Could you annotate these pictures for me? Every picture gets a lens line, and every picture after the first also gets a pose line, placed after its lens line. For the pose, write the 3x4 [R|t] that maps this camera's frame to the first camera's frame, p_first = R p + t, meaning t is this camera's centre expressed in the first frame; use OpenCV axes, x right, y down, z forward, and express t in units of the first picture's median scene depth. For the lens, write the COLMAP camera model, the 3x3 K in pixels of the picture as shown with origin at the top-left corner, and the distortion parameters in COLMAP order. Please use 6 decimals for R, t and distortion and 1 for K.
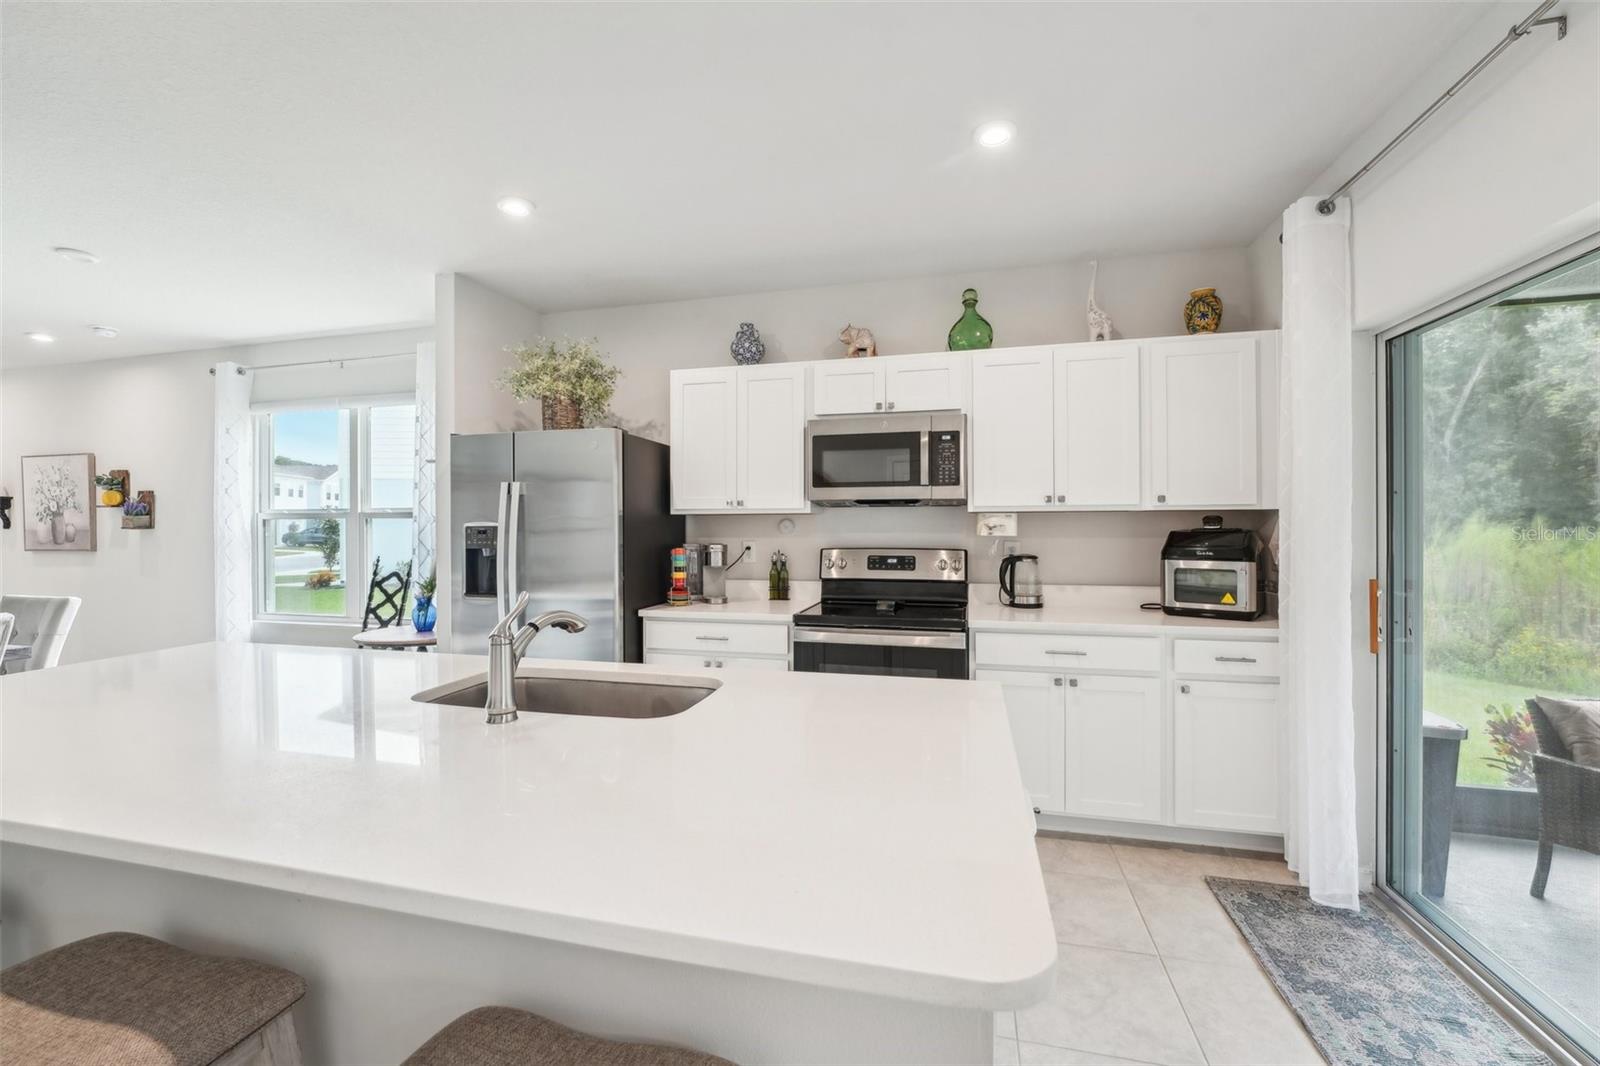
lens RADIAL K [[655.9, 0, 792.3], [0, 655.9, 525.4], [0, 0, 1]] dist [-0.017451, 0.001845]
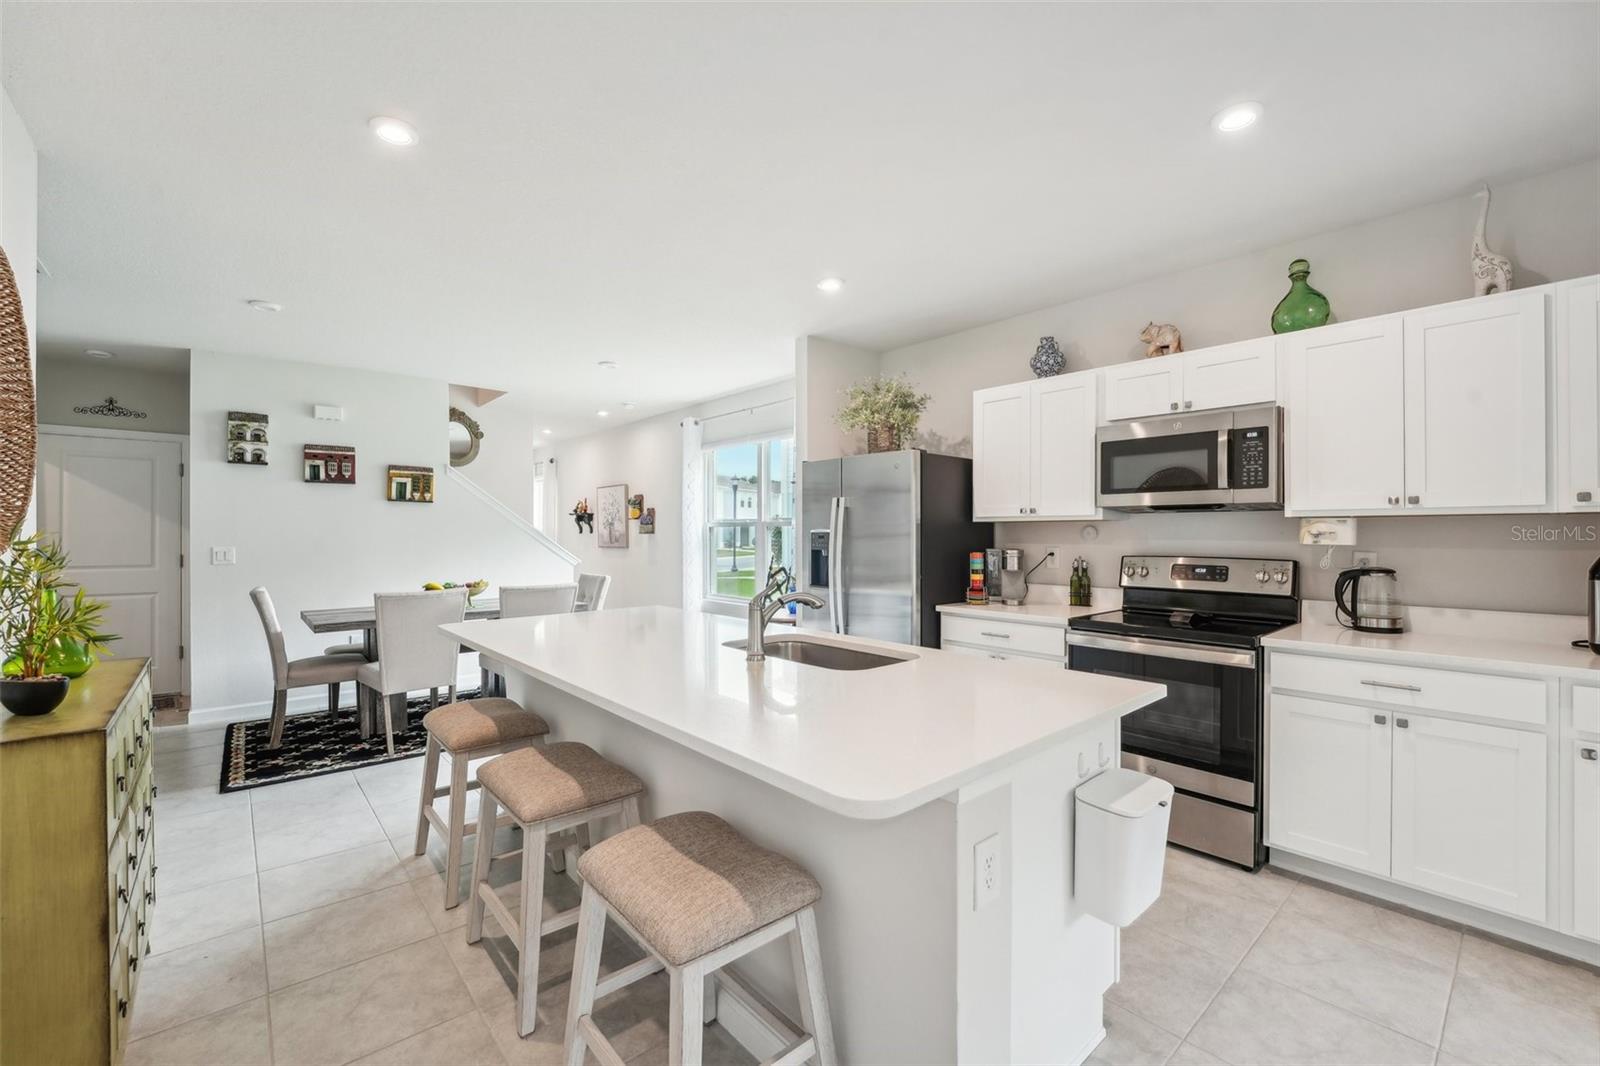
lens RADIAL K [[655.9, 0, 795.0], [0, 655.9, 533.3], [0, 0, 1]] dist [-0.017451, 0.001845]
pose [[0.822035, 0.002305, -0.569432, 0.215739], [0.000011, 0.999992, 0.004065, -0.002520], [0.569436, -0.003348, 0.822029, -0.090835]]
